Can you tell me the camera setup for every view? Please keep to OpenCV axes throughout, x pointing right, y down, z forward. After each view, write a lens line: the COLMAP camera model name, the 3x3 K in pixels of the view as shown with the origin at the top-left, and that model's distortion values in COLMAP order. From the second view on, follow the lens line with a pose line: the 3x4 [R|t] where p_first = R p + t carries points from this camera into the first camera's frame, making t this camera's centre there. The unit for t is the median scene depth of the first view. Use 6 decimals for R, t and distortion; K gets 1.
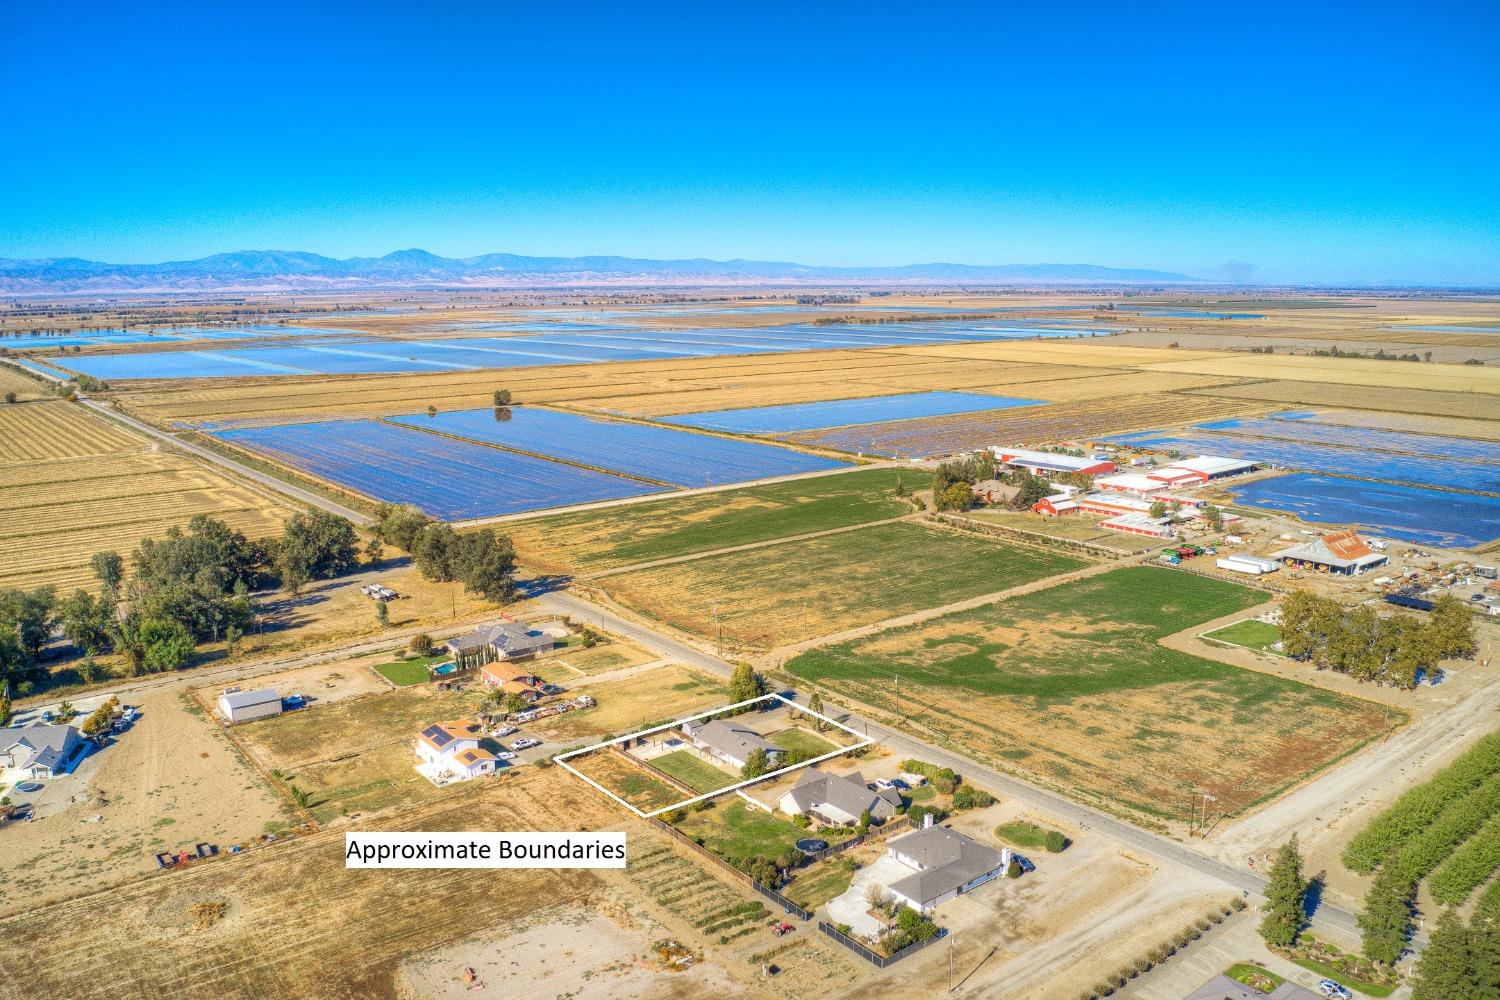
lens RADIAL K [[1190.5, 0, 750.0], [0, 1190.5, 500.0], [0, 0, 1]] dist [-0.071804, 0.000265]
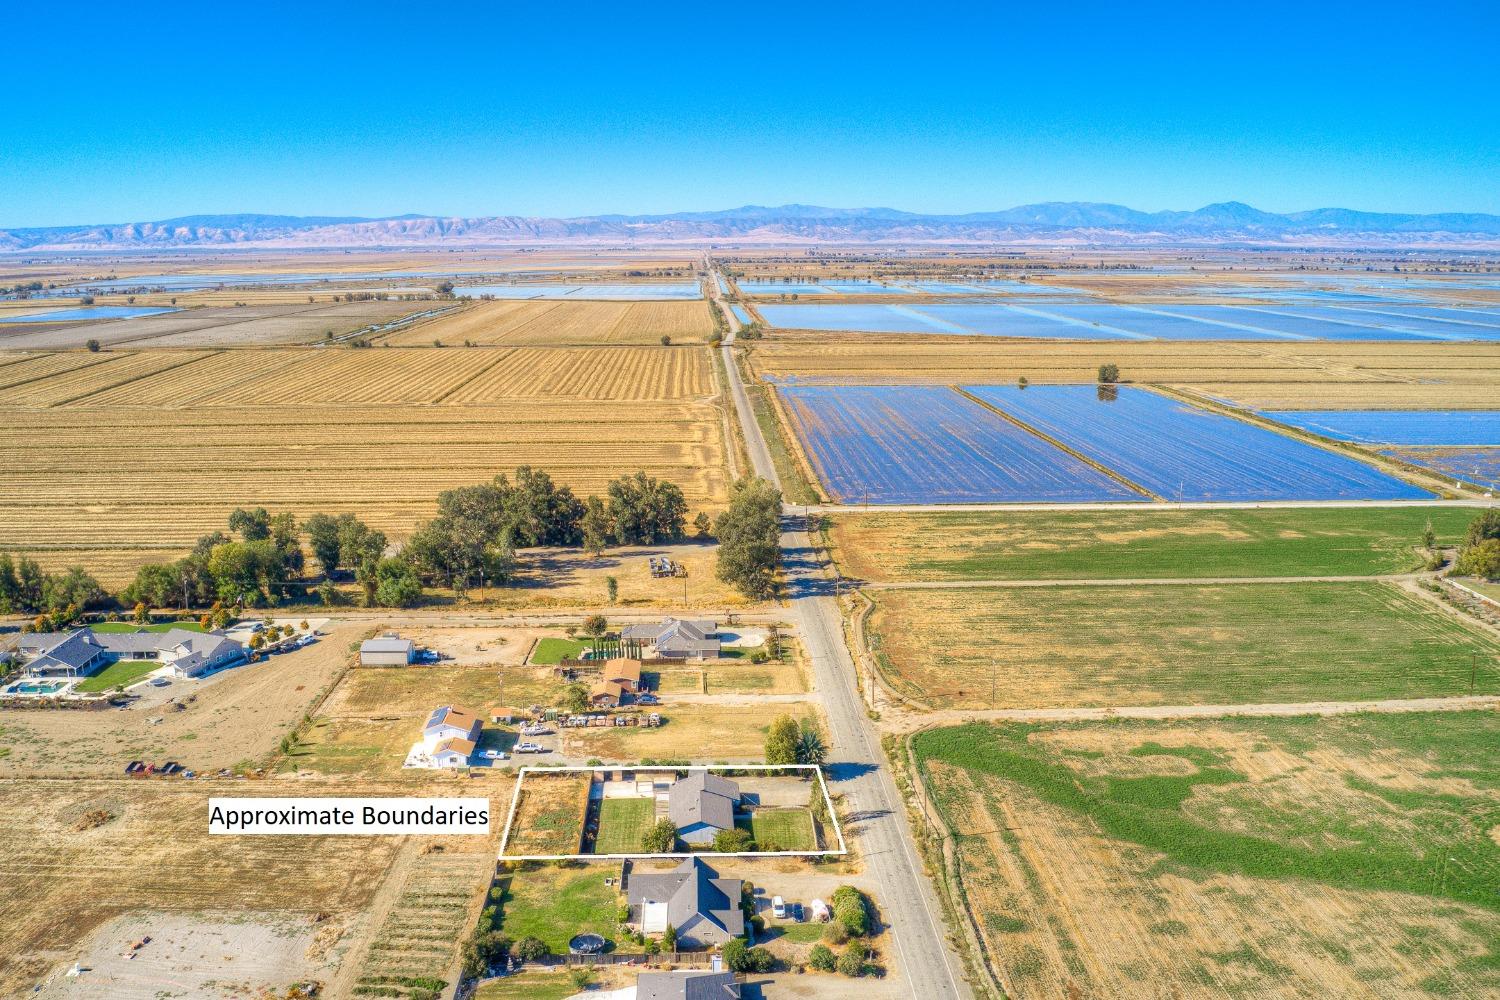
lens RADIAL K [[1292.0, 0, 750.0], [0, 1292.0, 500.0], [0, 0, 1]] dist [-0.075561, -0.001366]
pose [[0.802838, 0.122975, -0.583376, 0.388026], [-0.111390, 0.992205, 0.055862, -0.046882], [0.585699, 0.020134, 0.810279, 0.214925]]
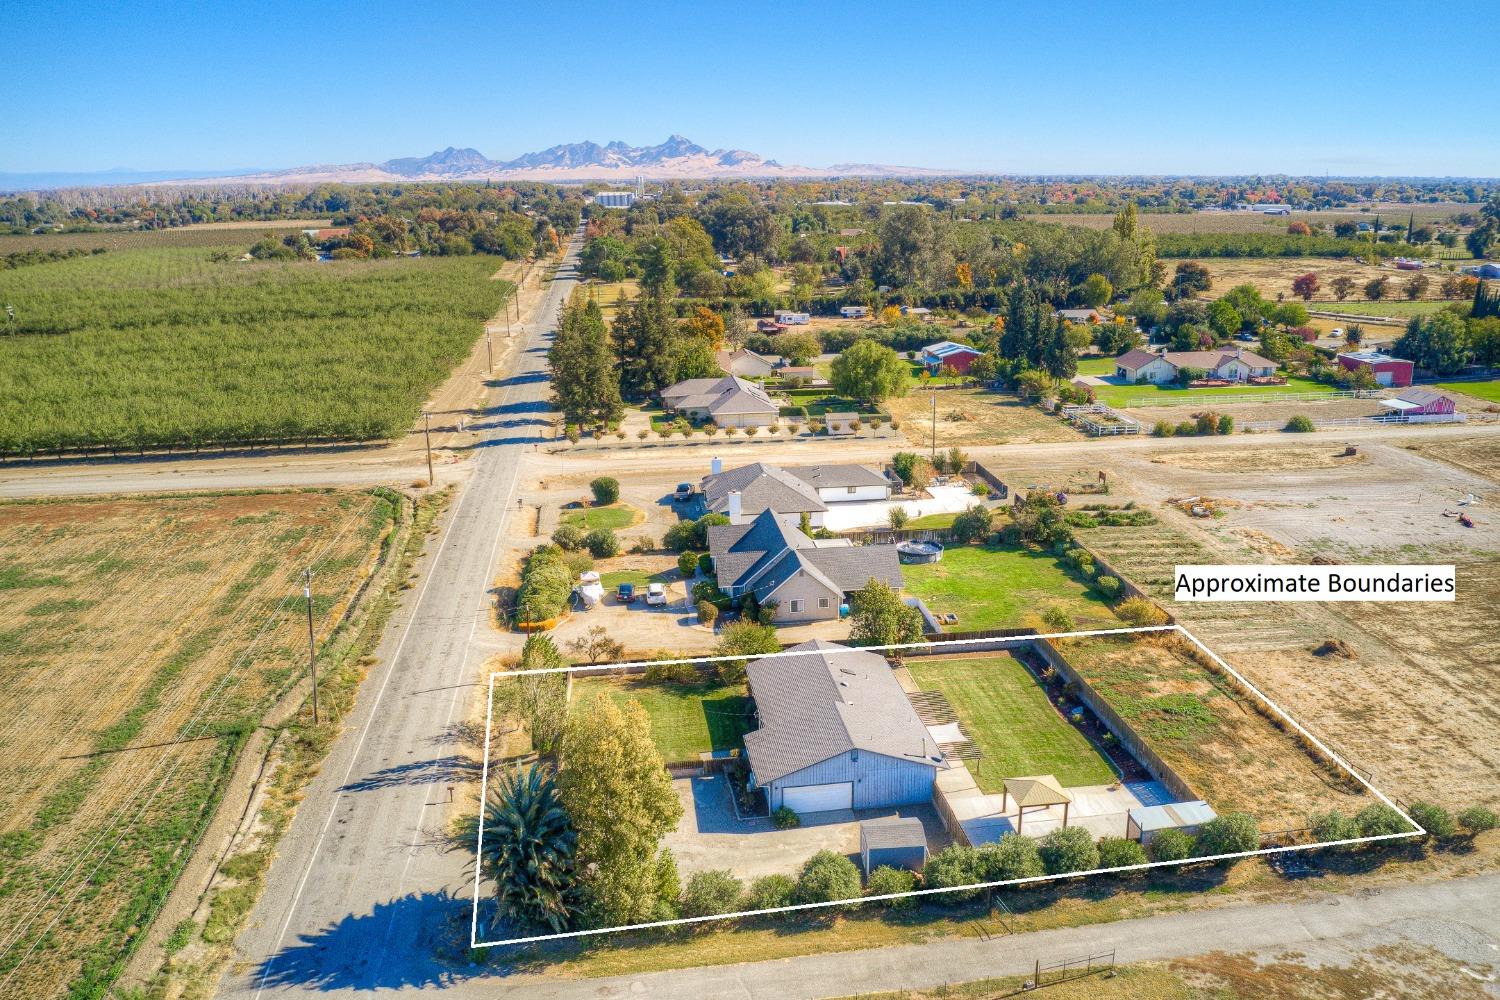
lens RADIAL K [[1192.5, 0, 780.2], [0, 1192.5, 500.8], [0, 0, 1]] dist [-0.055776, 0.001994]
pose [[-0.857376, -0.131057, 0.497726, -0.117780], [0.103105, 0.903702, 0.415562, 0.005692], [-0.504258, 0.407611, -0.761300, 0.932470]]
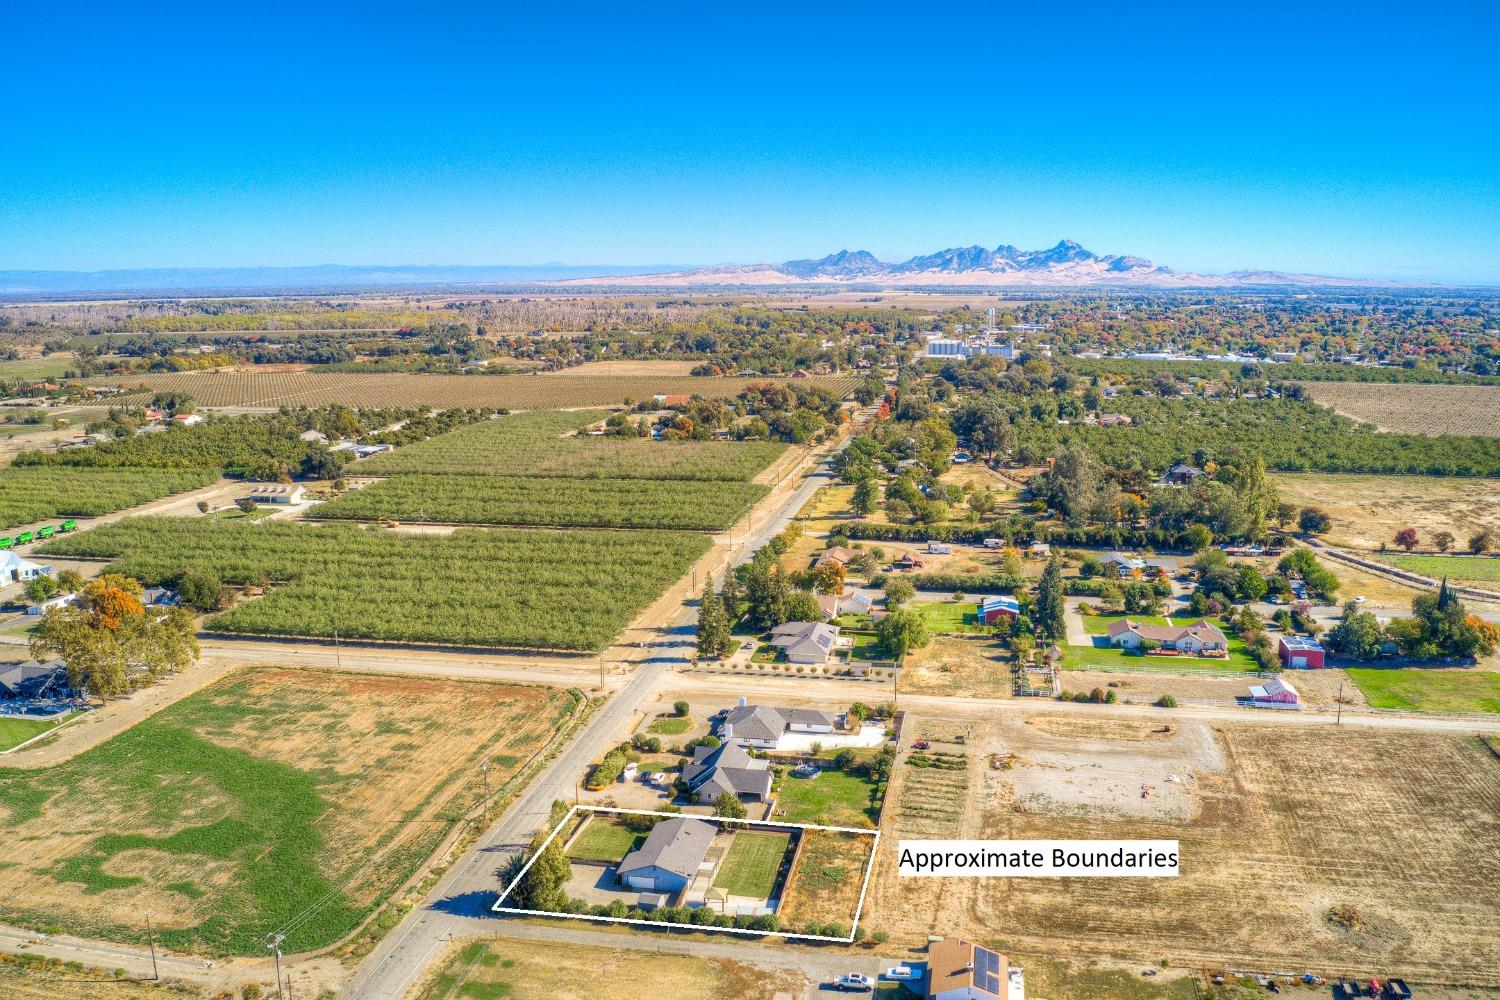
lens RADIAL K [[1190.5, 0, 750.0], [0, 1190.5, 500.0], [0, 0, 1]] dist [-0.071804, 0.000265]
pose [[-0.640560, -0.134461, 0.756044, -0.461484], [0.148124, 0.944425, 0.293463, -0.183934], [-0.753486, 0.299968, -0.585045, 1.019141]]
